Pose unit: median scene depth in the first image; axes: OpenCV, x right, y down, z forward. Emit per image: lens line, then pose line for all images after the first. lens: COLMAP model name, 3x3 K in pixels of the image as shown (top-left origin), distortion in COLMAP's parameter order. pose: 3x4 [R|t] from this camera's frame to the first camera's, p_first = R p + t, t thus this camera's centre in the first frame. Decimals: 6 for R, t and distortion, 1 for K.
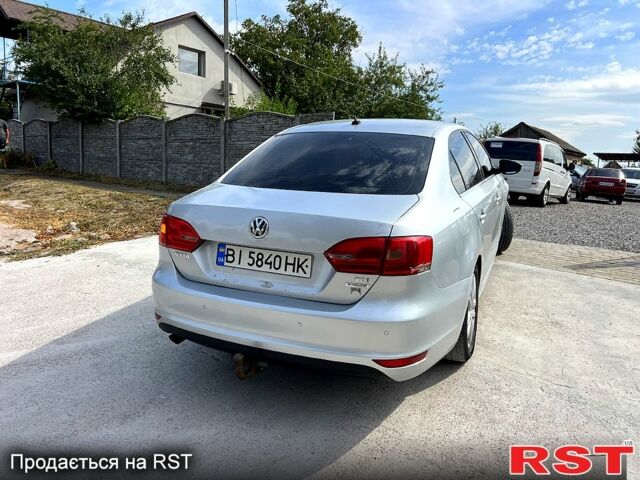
lens RADIAL K [[471.2, 0, 322.4], [0, 471.2, 240.8], [0, 0, 1]] dist [0.005803, -0.007773]
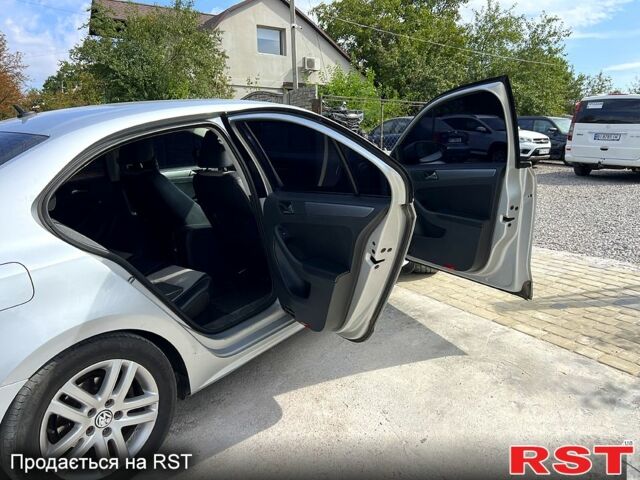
lens RADIAL K [[471.2, 0, 322.4], [0, 471.2, 240.8], [0, 0, 1]] dist [0.005803, -0.007773]
pose [[0.952904, 0.010124, -0.303102, 0.109018], [0.006019, 0.998614, 0.052279, -0.014842], [0.303212, -0.051641, 0.951523, 0.071368]]
